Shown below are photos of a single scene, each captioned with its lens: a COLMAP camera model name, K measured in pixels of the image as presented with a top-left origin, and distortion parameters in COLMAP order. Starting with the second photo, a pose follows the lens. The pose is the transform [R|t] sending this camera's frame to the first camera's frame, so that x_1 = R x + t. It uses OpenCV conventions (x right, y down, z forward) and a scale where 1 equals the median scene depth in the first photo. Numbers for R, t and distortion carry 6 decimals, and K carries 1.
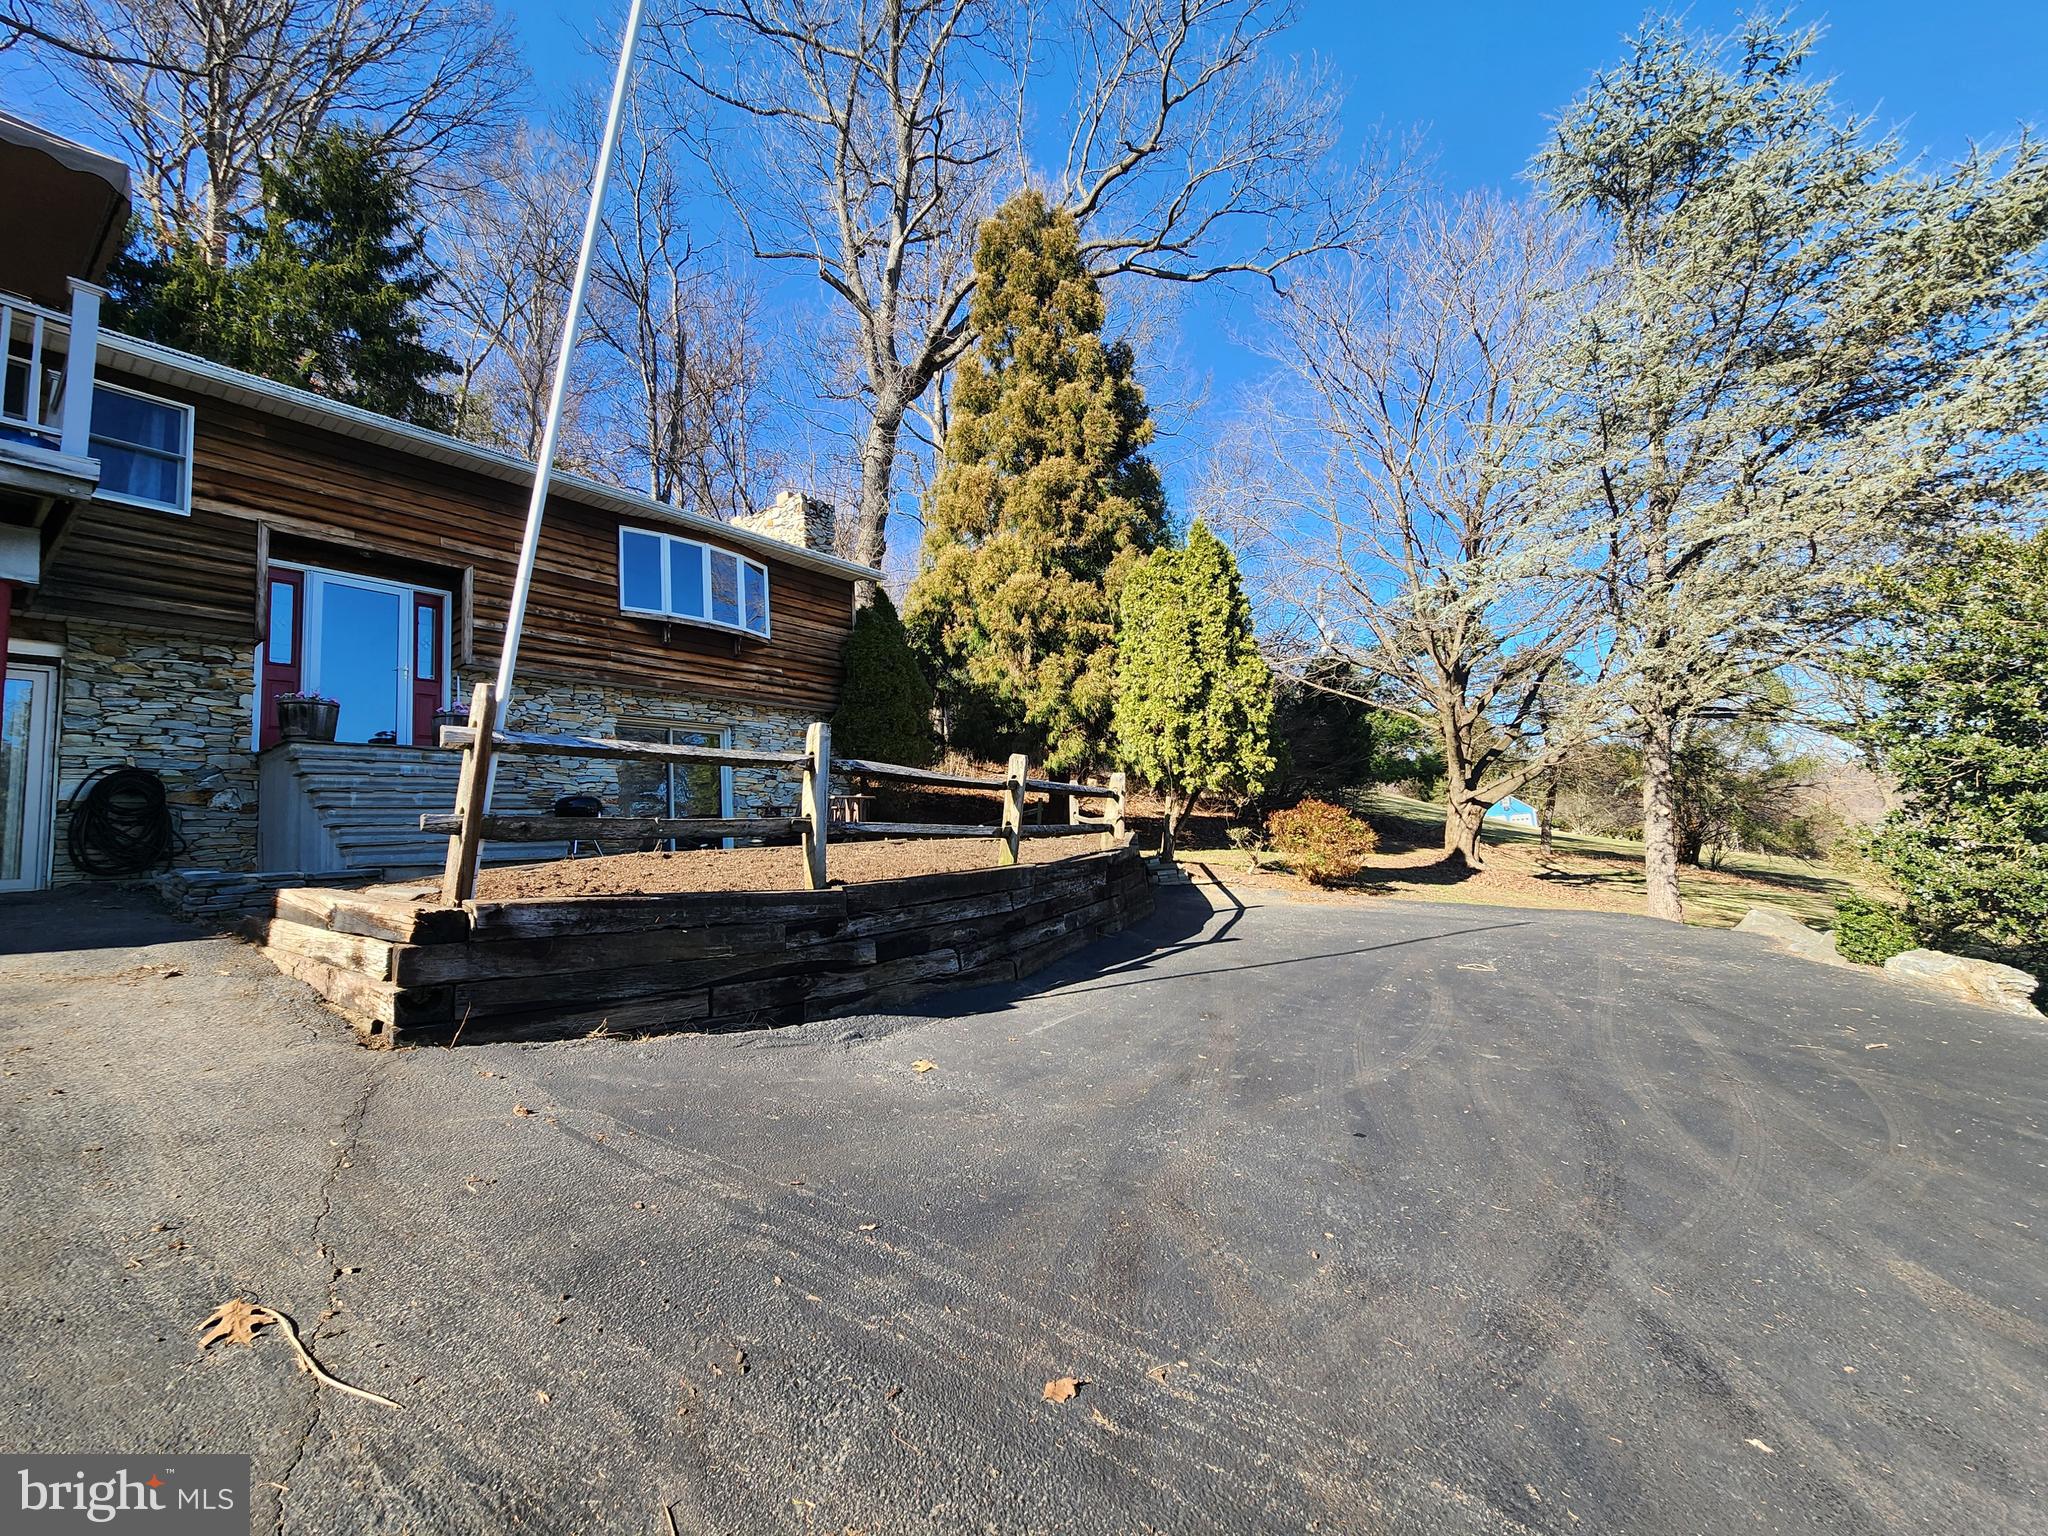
lens RADIAL K [[834.8, 0, 1025.9], [0, 834.8, 761.9], [0, 0, 1]] dist [-0.000778, -0.000070]
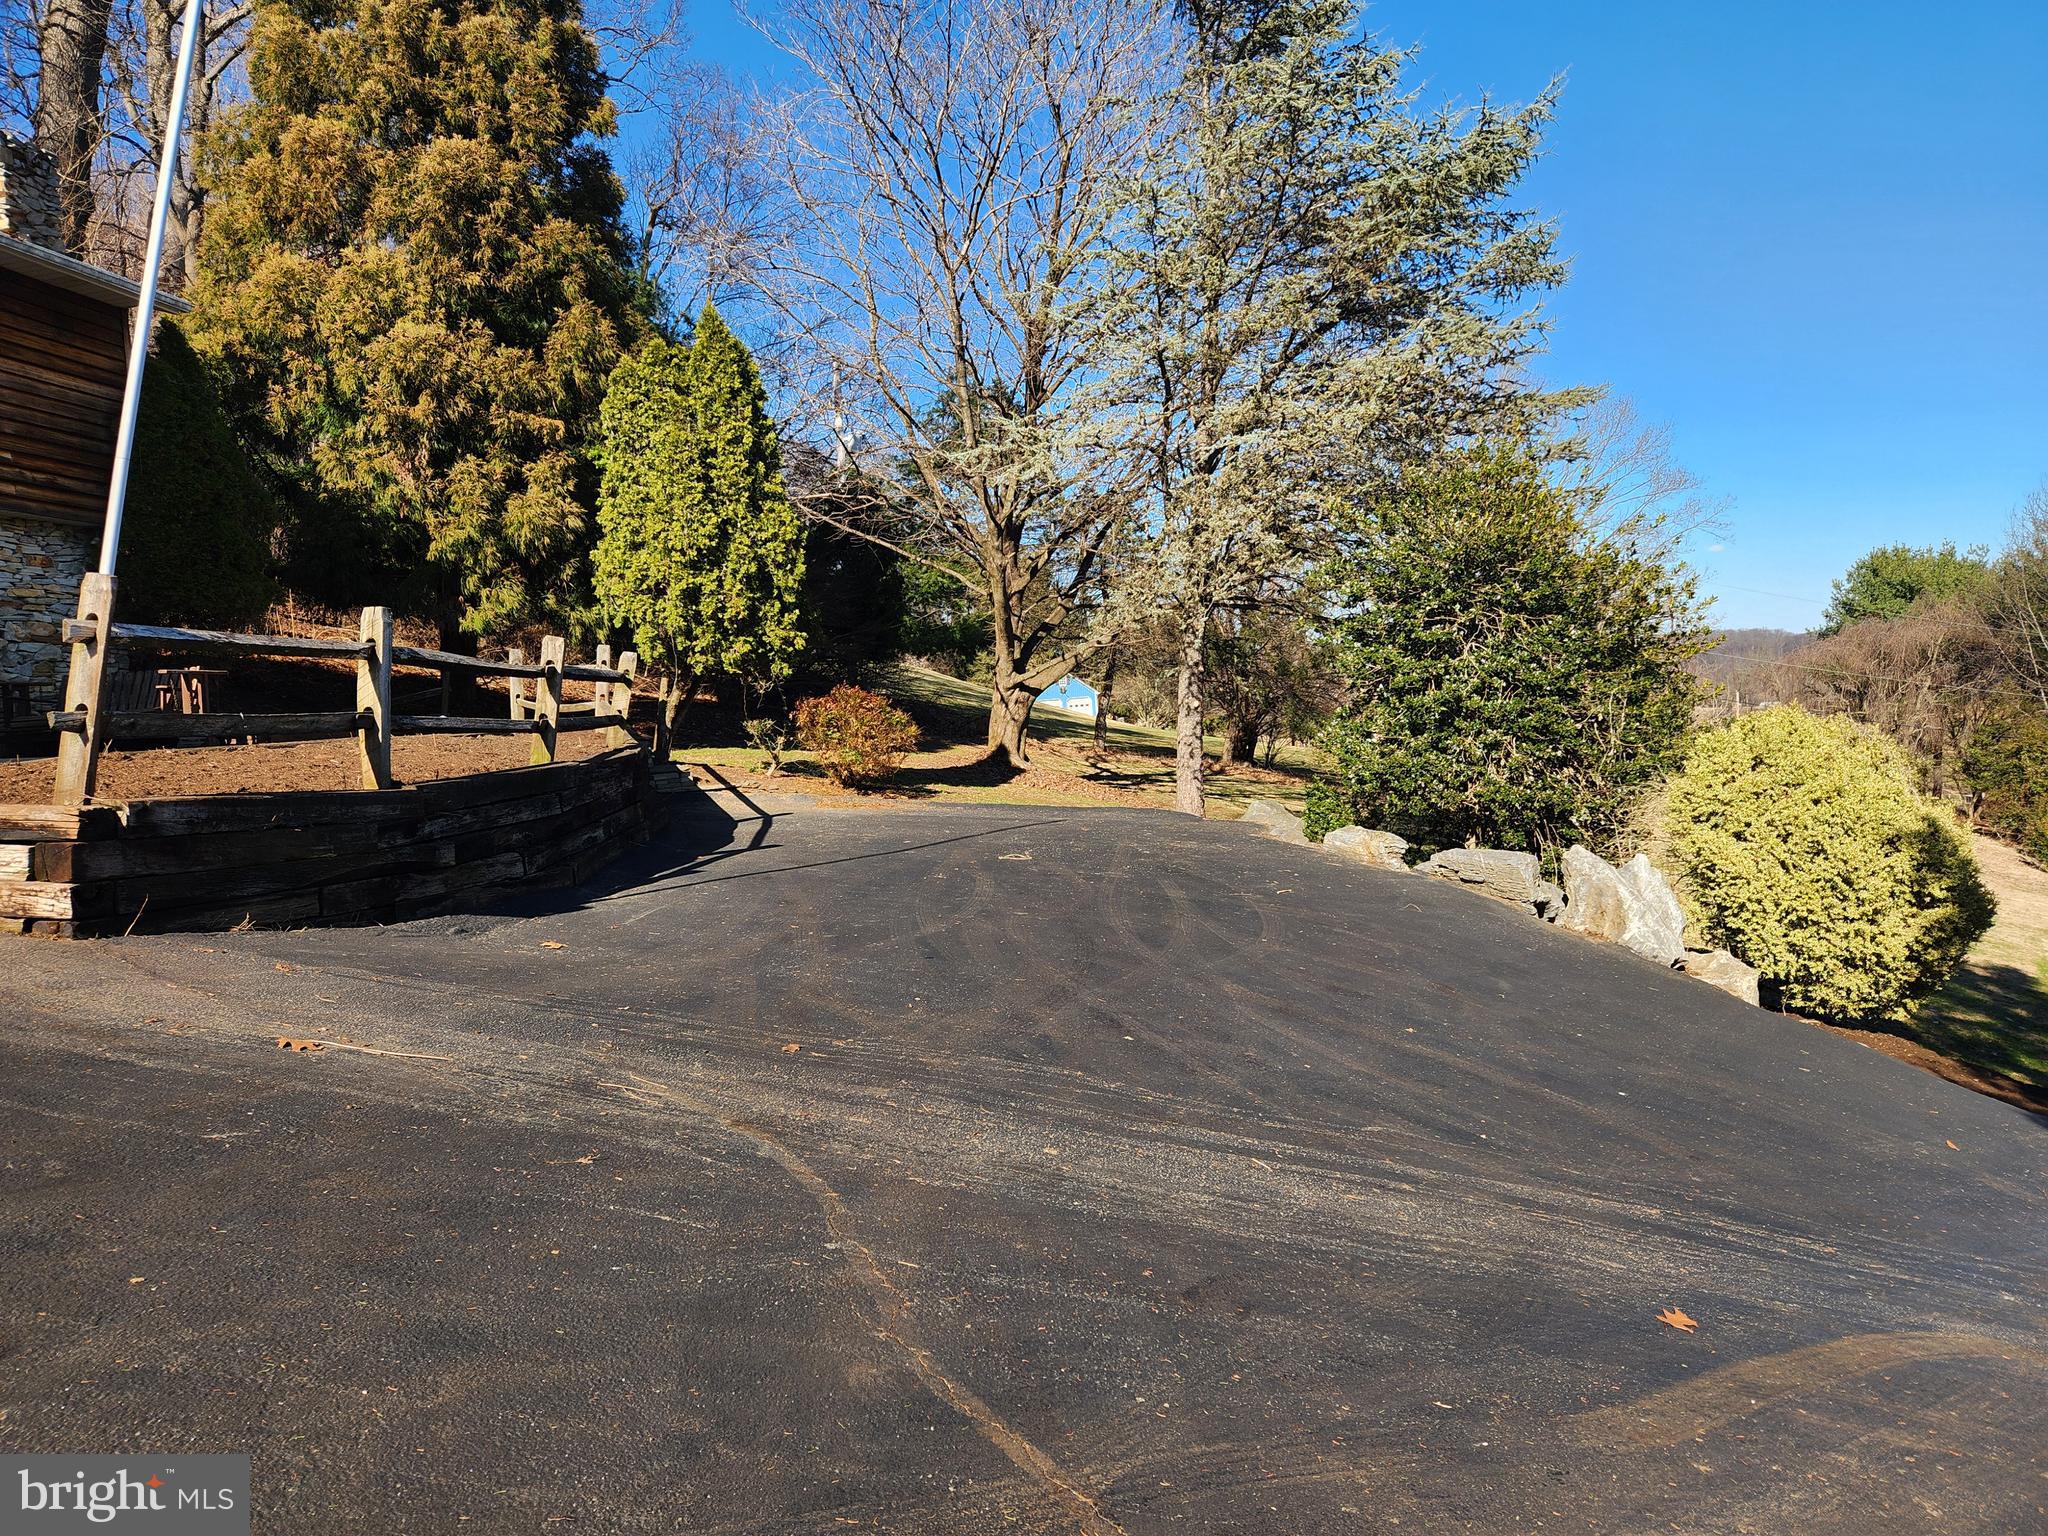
lens RADIAL K [[1362.8, 0, 1061.2], [0, 1362.8, 755.7], [0, 0, 1]] dist [0.080918, -0.073540]
pose [[0.868164, -0.010922, 0.496158, -0.162921], [-0.043191, 0.994302, 0.097461, -0.029994], [-0.494395, -0.106042, 0.862745, -0.311759]]
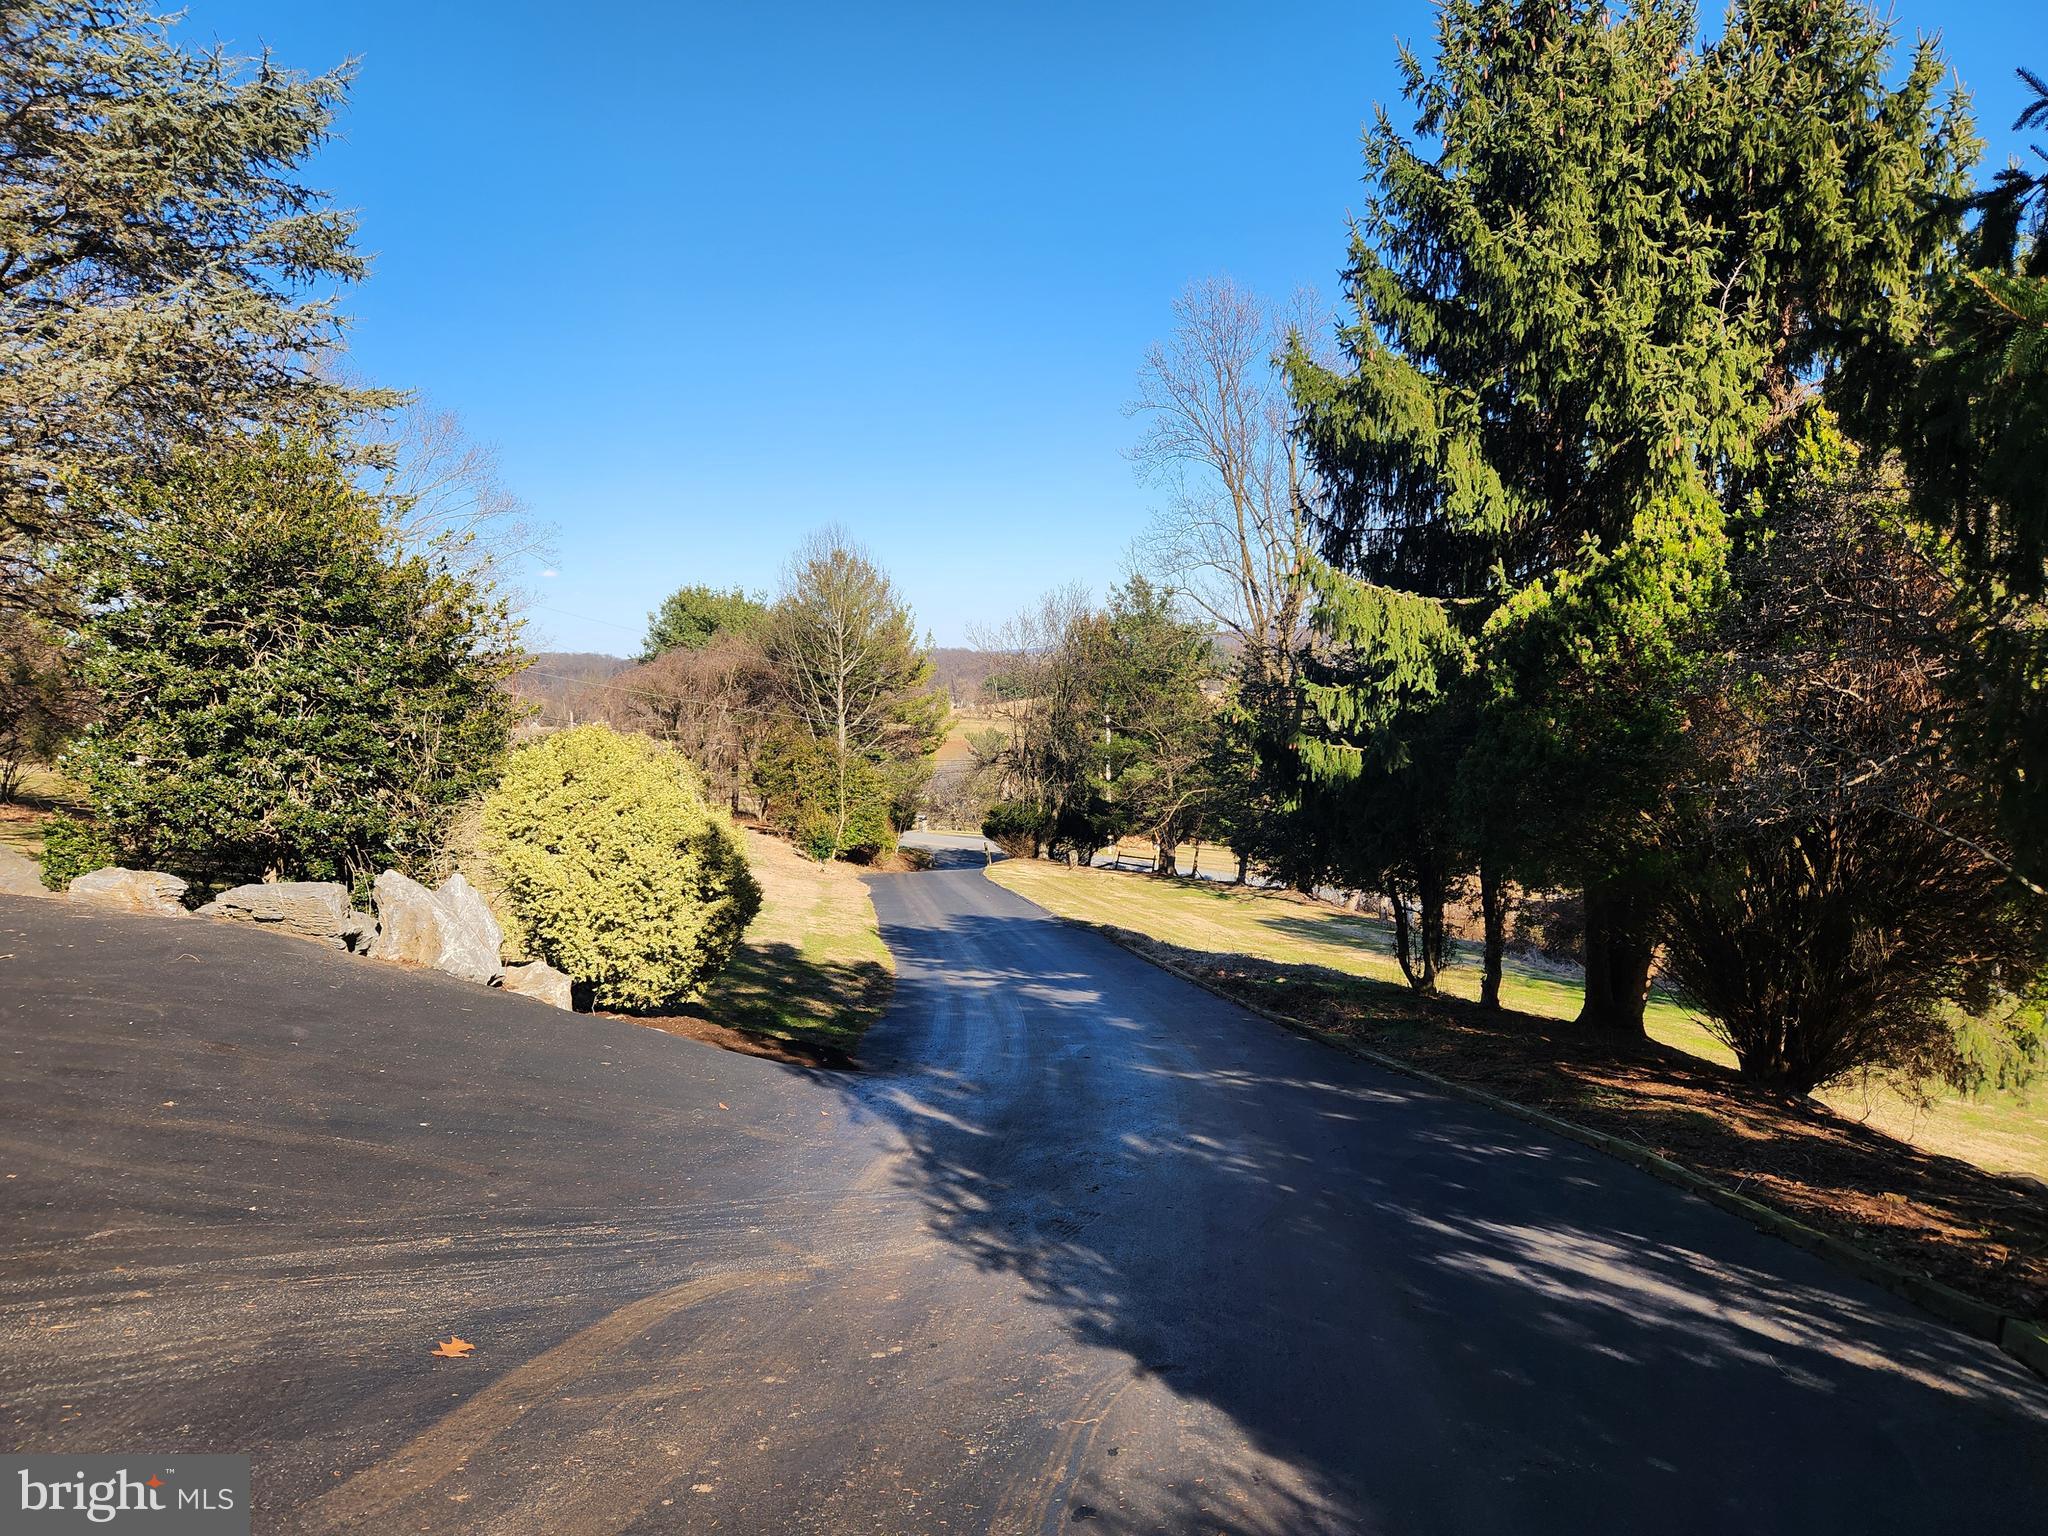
lens RADIAL K [[1362.8, 0, 1061.2], [0, 1362.8, 755.7], [0, 0, 1]] dist [0.080918, -0.073540]
pose [[0.254133, -0.013496, 0.967075, -0.144450], [-0.075824, 0.996547, 0.033833, -0.030023], [-0.964192, -0.081926, 0.252232, -0.322458]]
